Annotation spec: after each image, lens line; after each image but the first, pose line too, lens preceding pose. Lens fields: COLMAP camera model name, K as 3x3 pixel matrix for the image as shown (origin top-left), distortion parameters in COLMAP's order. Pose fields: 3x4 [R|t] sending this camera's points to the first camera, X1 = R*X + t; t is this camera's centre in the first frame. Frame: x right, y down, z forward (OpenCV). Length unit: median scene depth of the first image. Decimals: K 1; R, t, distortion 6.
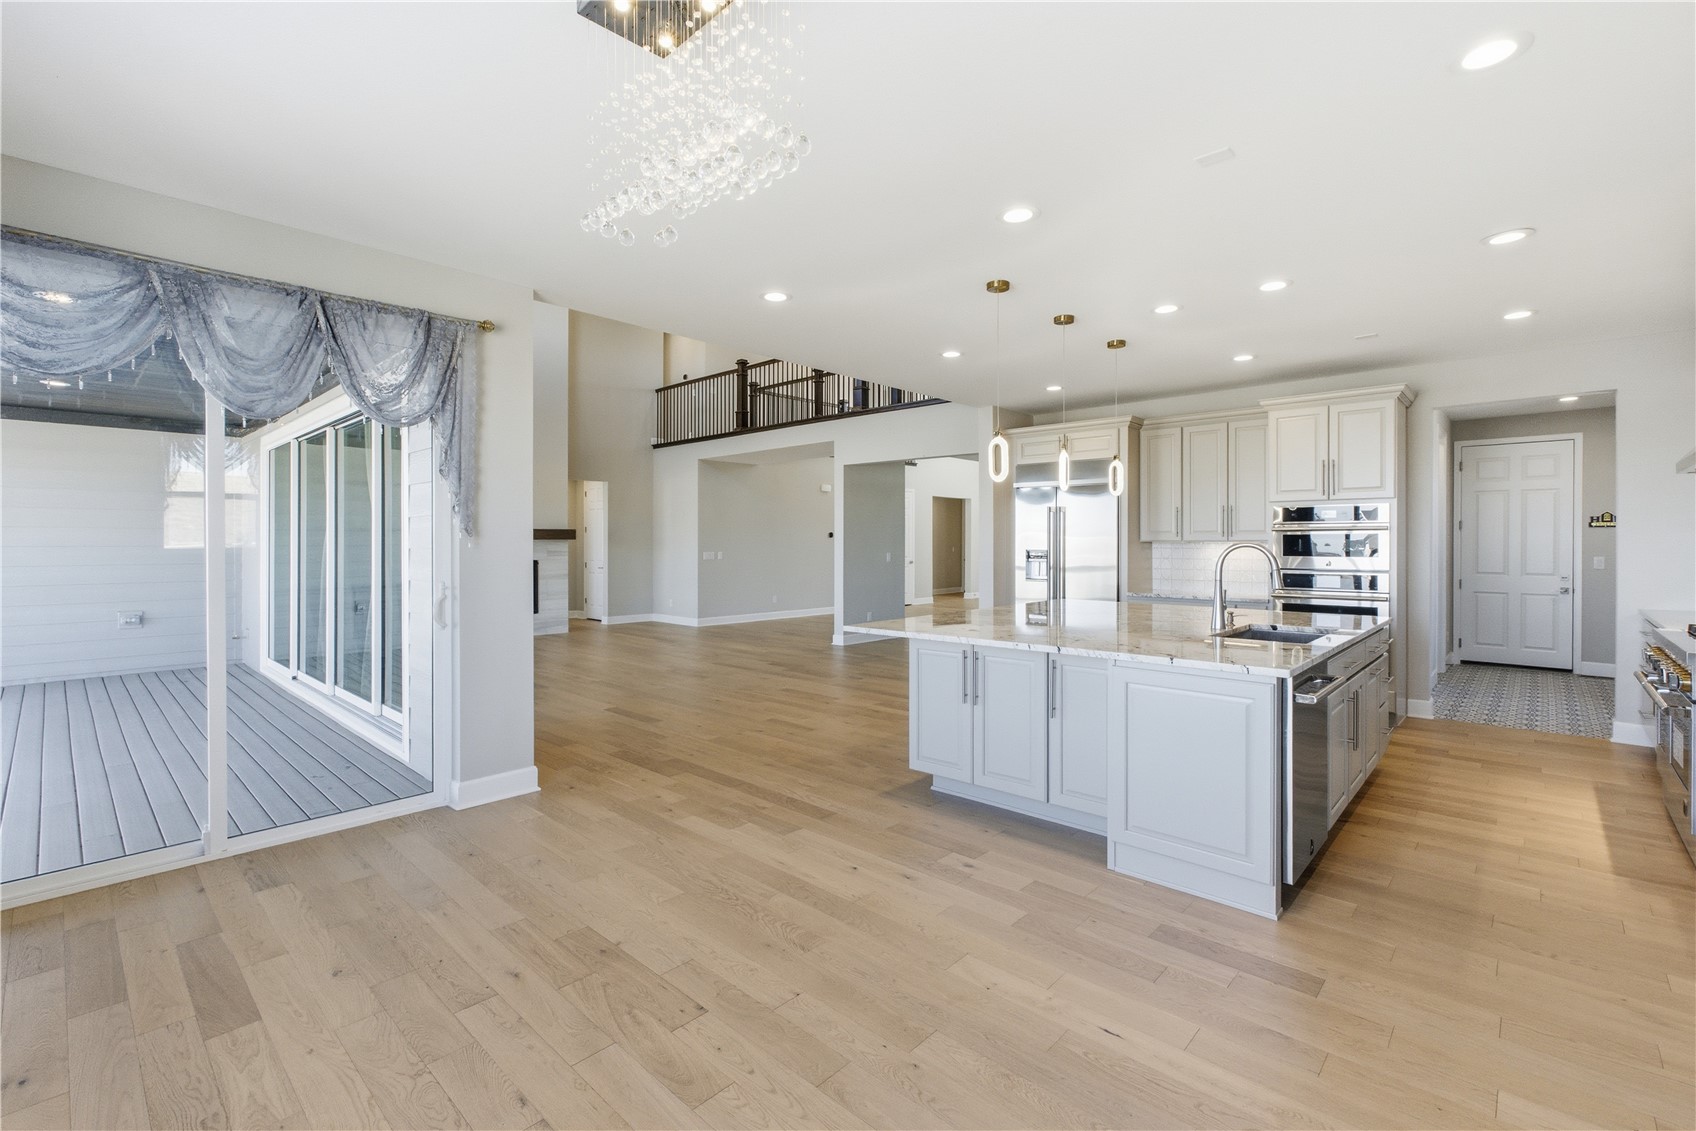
lens RADIAL K [[743.8, 0, 851.4], [0, 743.8, 544.0], [0, 0, 1]] dist [-0.001015, -0.000159]
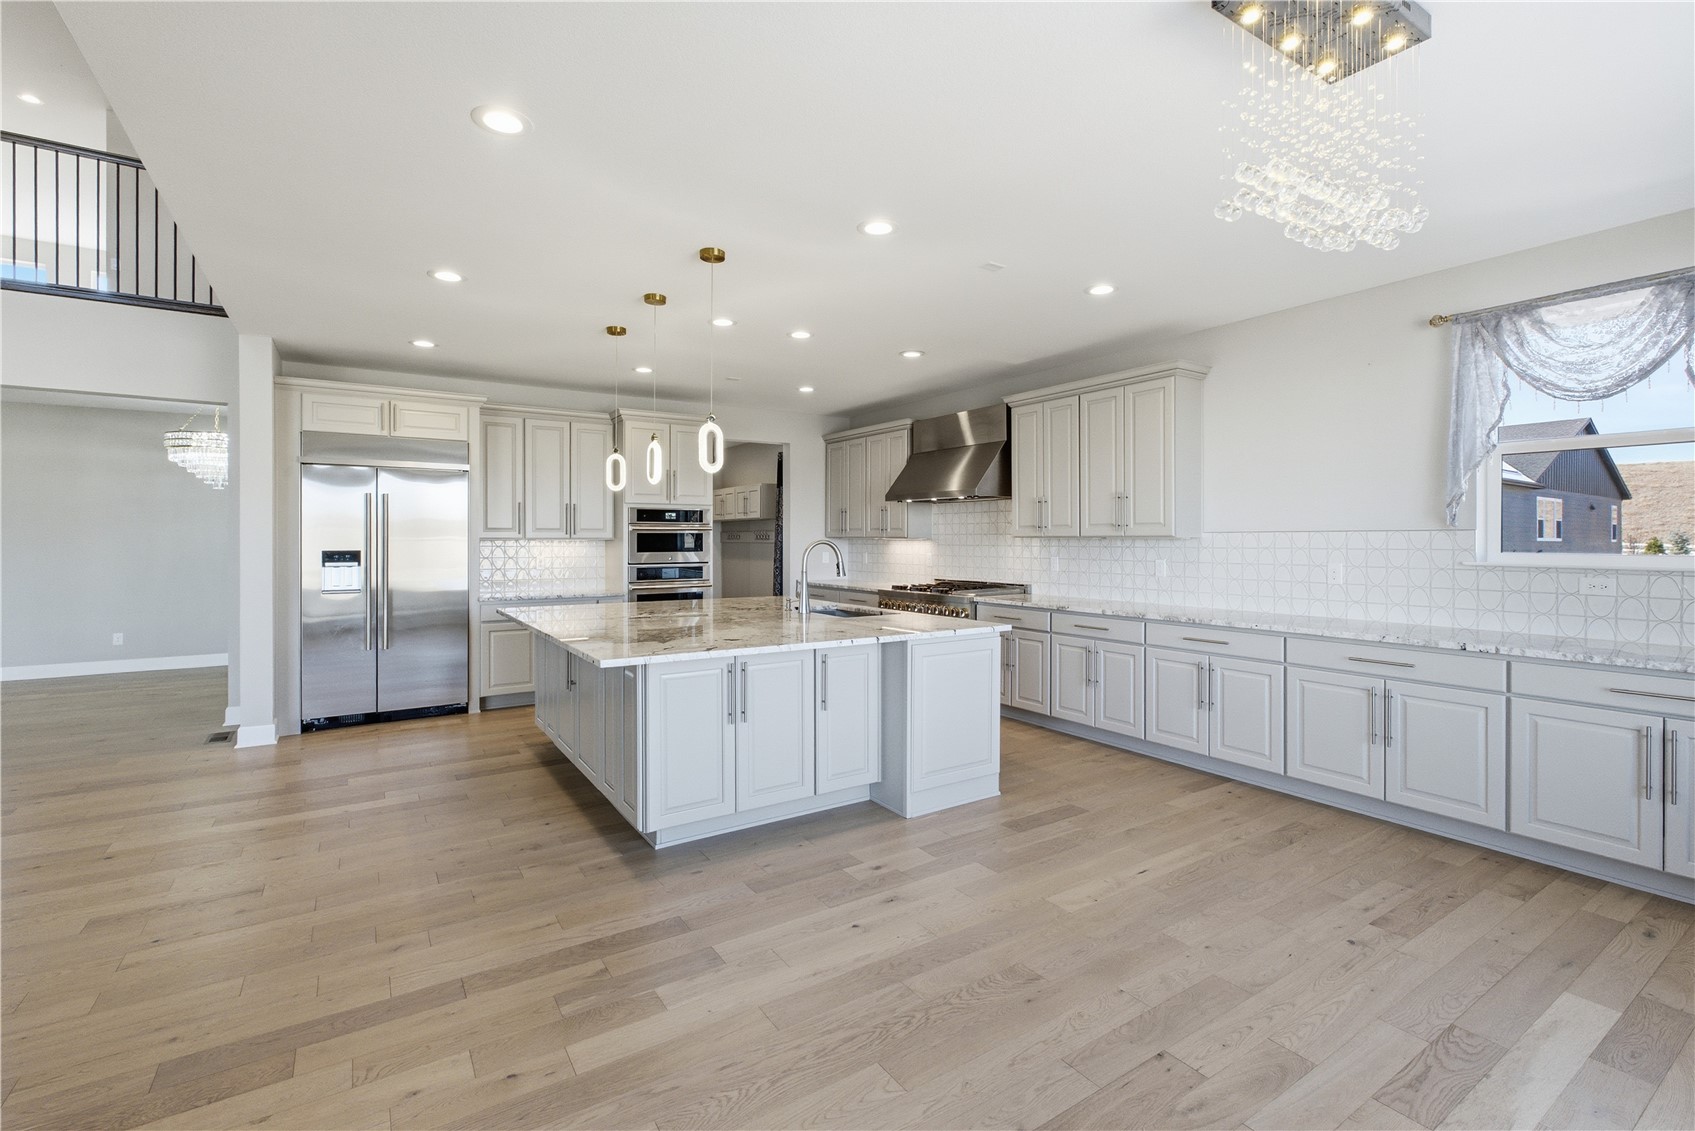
lens RADIAL K [[743.4, 0, 850.9], [0, 743.4, 544.0], [0, 0, 1]] dist [-0.001015, -0.000159]
pose [[0.242936, -0.004359, 0.970033, -0.661980], [-0.000409, 0.999989, 0.004596, -0.003405], [-0.970042, -0.001513, 0.242932, 0.647235]]
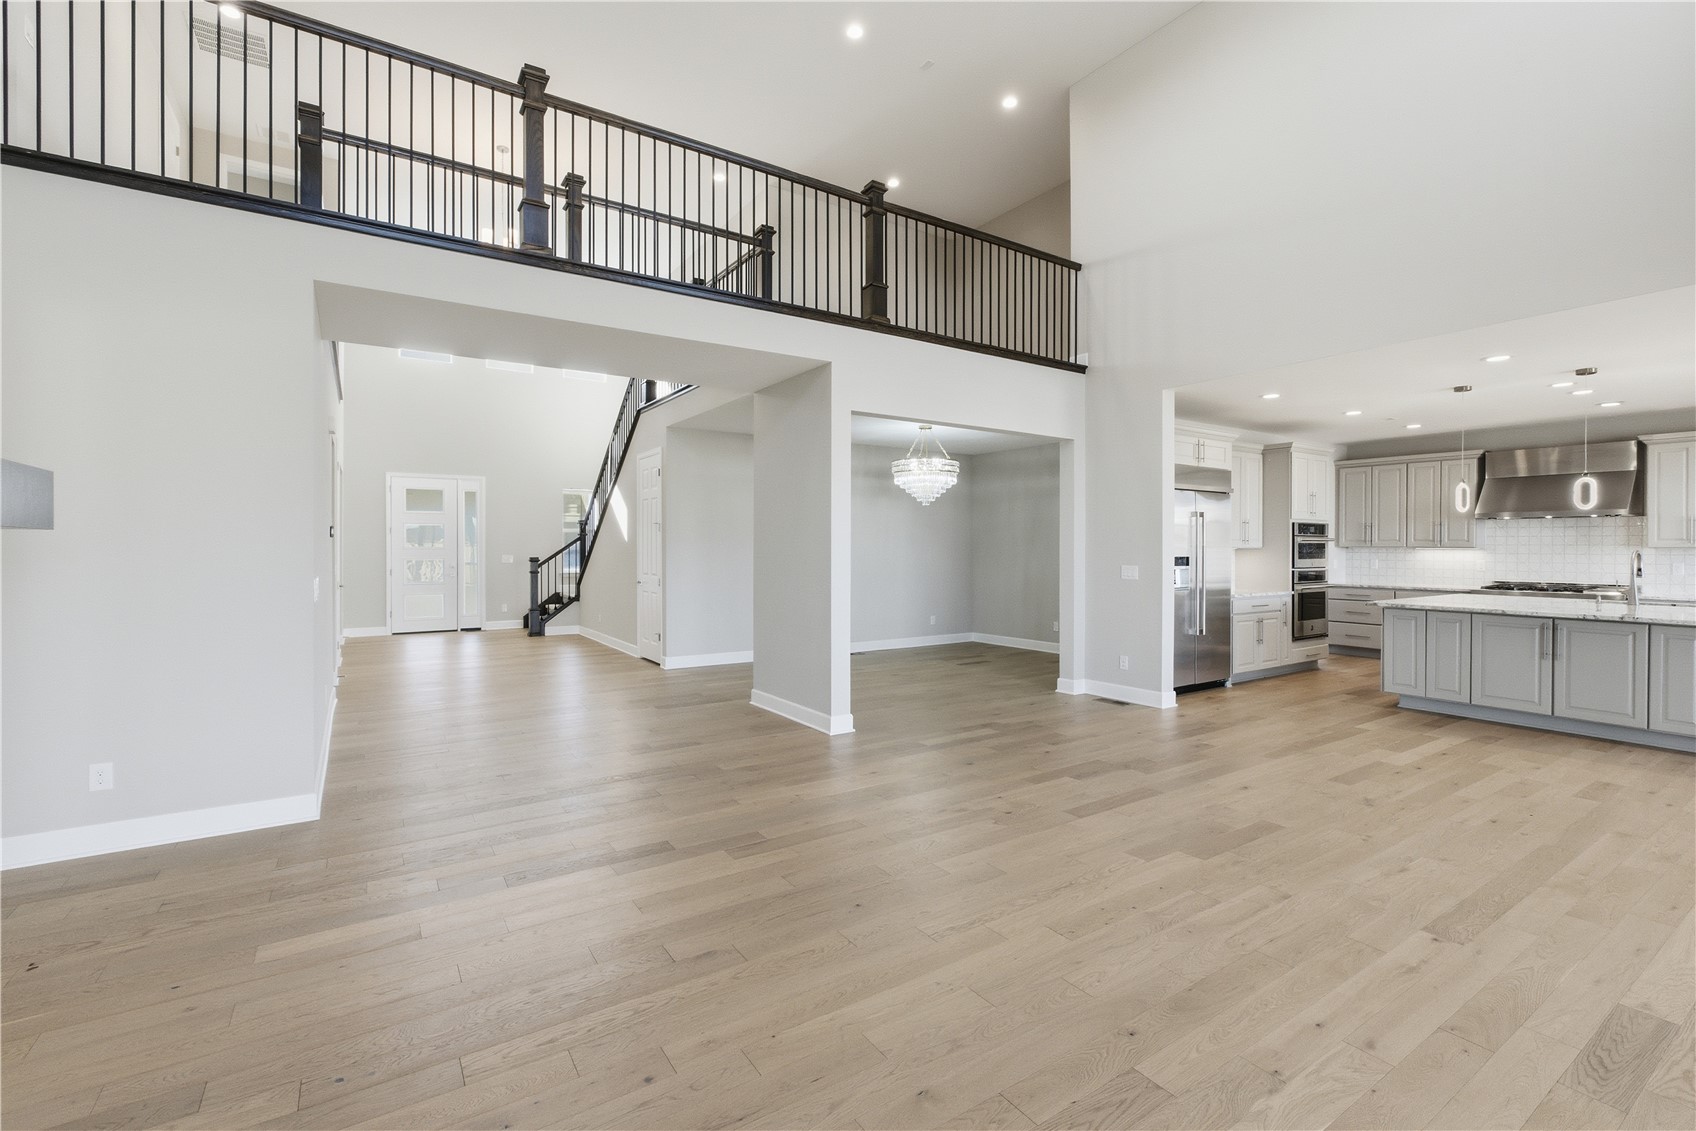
lens RADIAL K [[743.8, 0, 851.4], [0, 743.8, 544.0], [0, 0, 1]] dist [-0.001015, -0.000159]
pose [[0.231305, 0.010422, 0.972826, -1.478908], [-0.000941, 0.999945, -0.010489, 0.005318], [-0.972881, 0.001511, 0.231302, 2.321155]]
